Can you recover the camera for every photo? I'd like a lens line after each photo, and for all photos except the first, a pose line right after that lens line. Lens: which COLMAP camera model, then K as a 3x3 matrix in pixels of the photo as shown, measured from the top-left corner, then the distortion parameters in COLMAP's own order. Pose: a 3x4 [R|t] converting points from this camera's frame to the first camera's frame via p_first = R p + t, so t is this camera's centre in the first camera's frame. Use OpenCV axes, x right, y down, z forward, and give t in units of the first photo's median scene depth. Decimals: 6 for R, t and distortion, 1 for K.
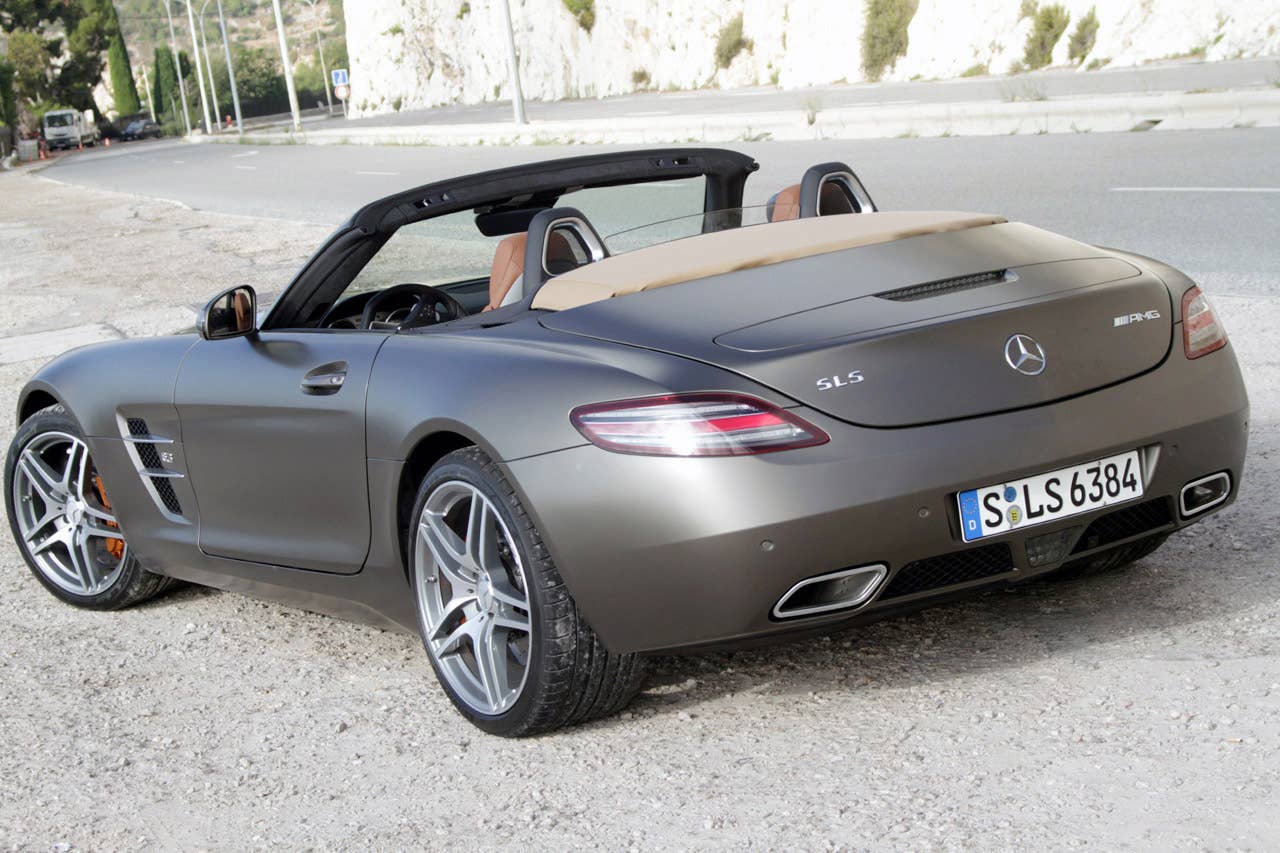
lens RADIAL K [[2869.0, 0, 642.1], [0, 2869.0, 426.8], [0, 0, 1]] dist [-0.021620, 0.011281]
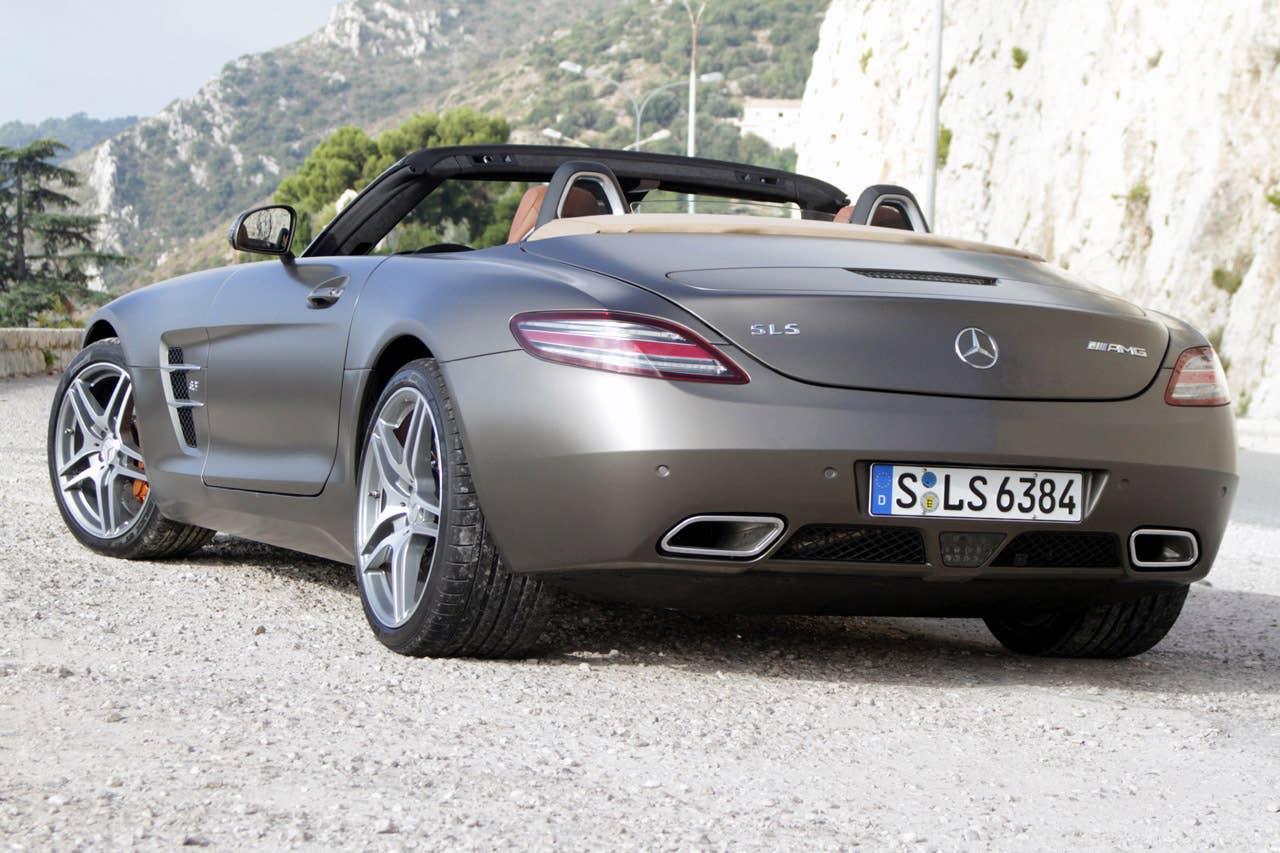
lens RADIAL K [[3477.9, 0, 640.4], [0, 3477.9, 424.7], [0, 0, 1]] dist [-0.025792, 0.414938]
pose [[0.972249, 0.185467, -0.142595, 0.190001], [-0.199915, 0.975234, -0.094622, 0.131243], [0.121515, 0.120503, 0.985248, -0.172379]]
